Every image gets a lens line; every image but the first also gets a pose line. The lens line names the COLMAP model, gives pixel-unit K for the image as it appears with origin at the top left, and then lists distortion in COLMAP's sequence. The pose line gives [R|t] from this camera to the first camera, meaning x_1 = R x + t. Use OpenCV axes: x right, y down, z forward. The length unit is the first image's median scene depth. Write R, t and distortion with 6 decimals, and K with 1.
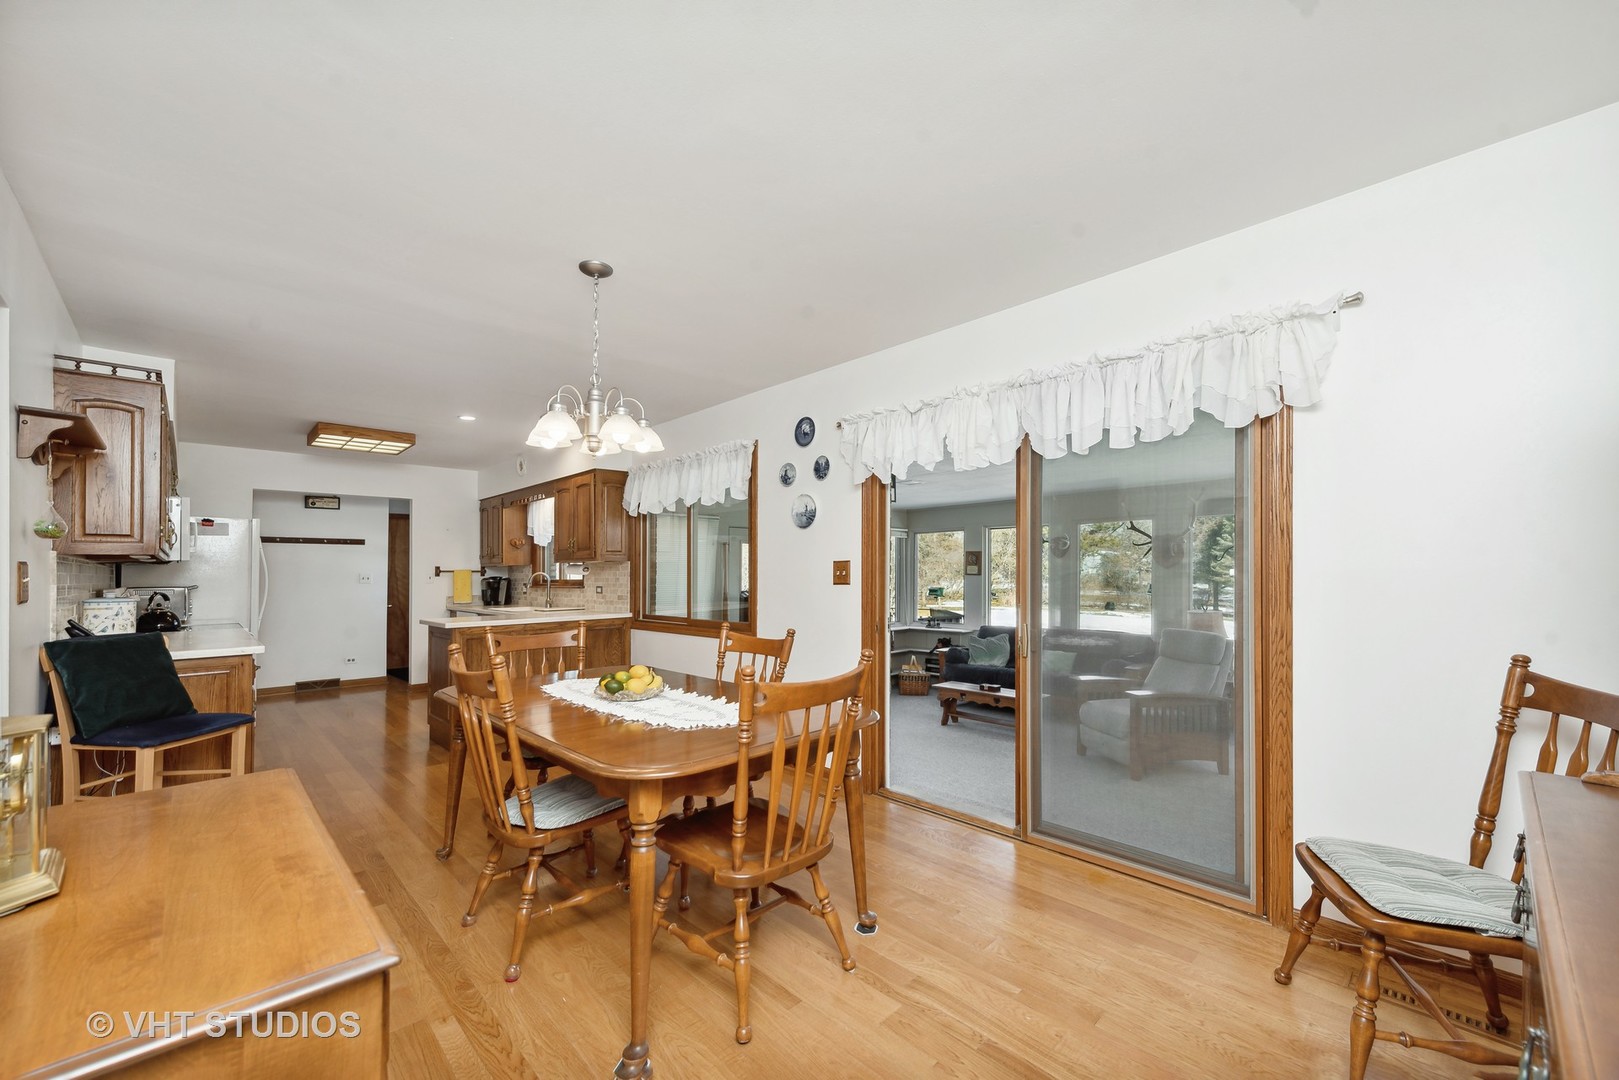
lens RADIAL K [[648.6, 0, 808.4], [0, 648.6, 564.7], [0, 0, 1]] dist [-0.000053, -0.000043]
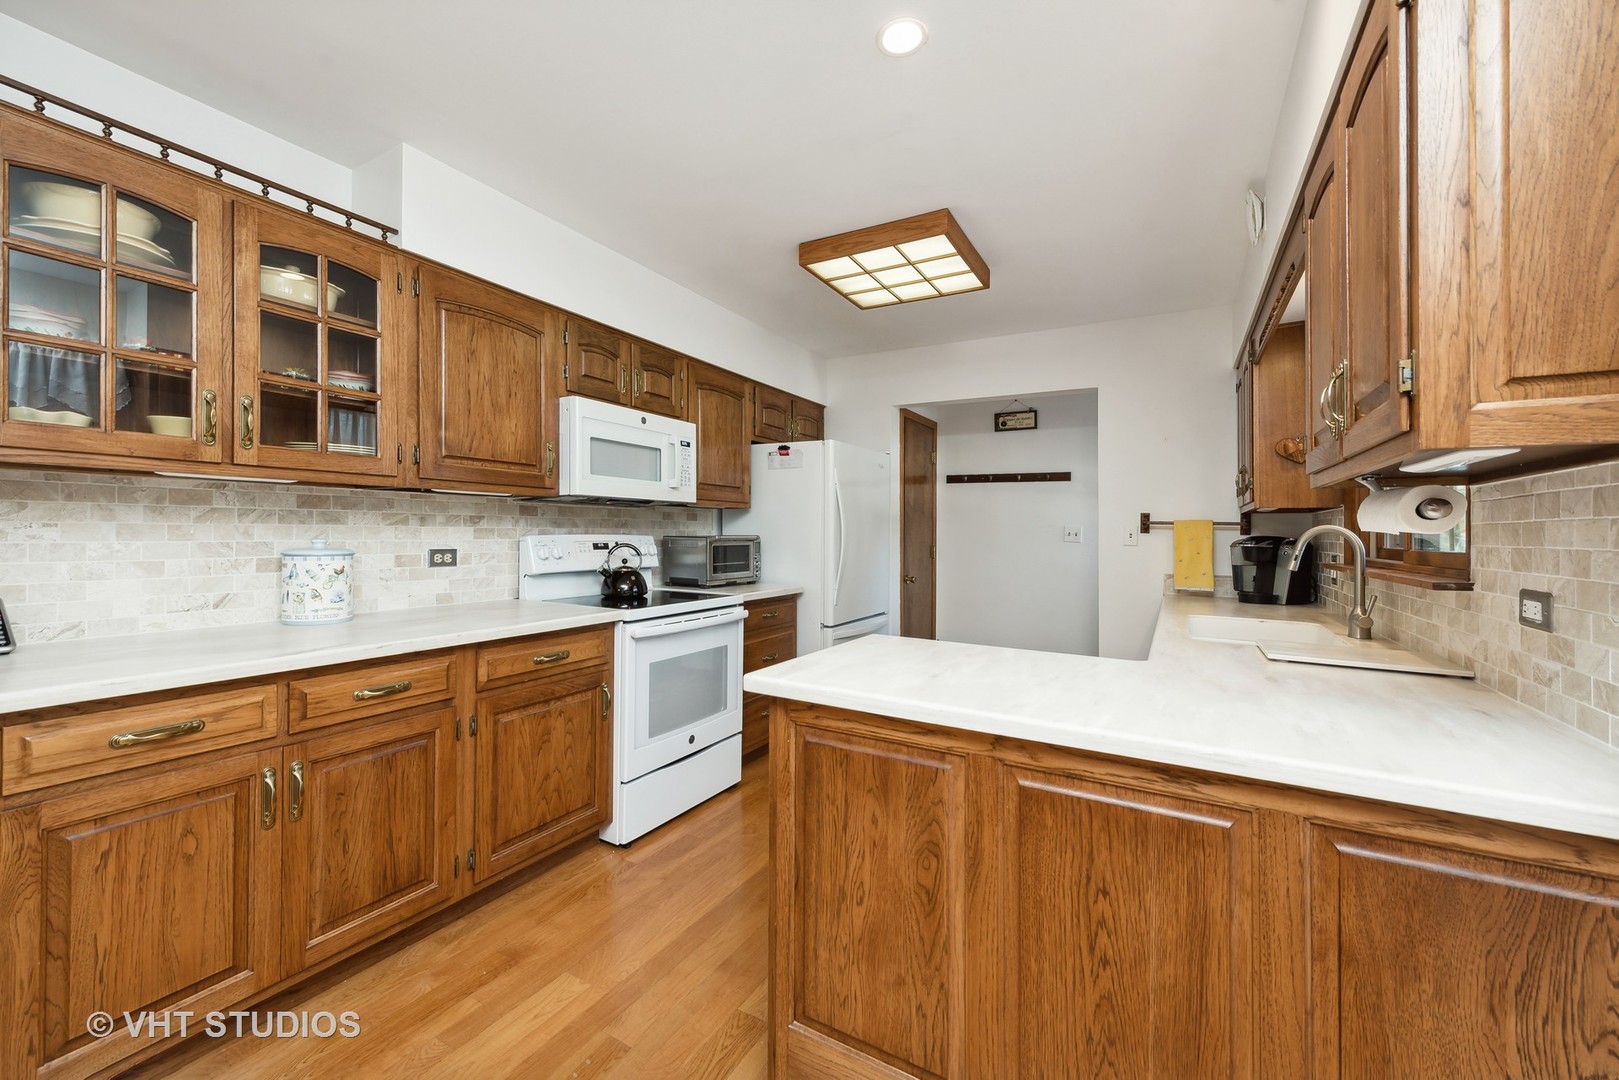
lens RADIAL K [[654.5, 0, 807.2], [0, 654.5, 520.4], [0, 0, 1]] dist [-0.000431, -0.000068]
pose [[0.281183, -0.003062, -0.959649, -0.160198], [0.000091, 0.999995, -0.003164, 0.009710], [0.959654, 0.000802, 0.281182, 0.601497]]
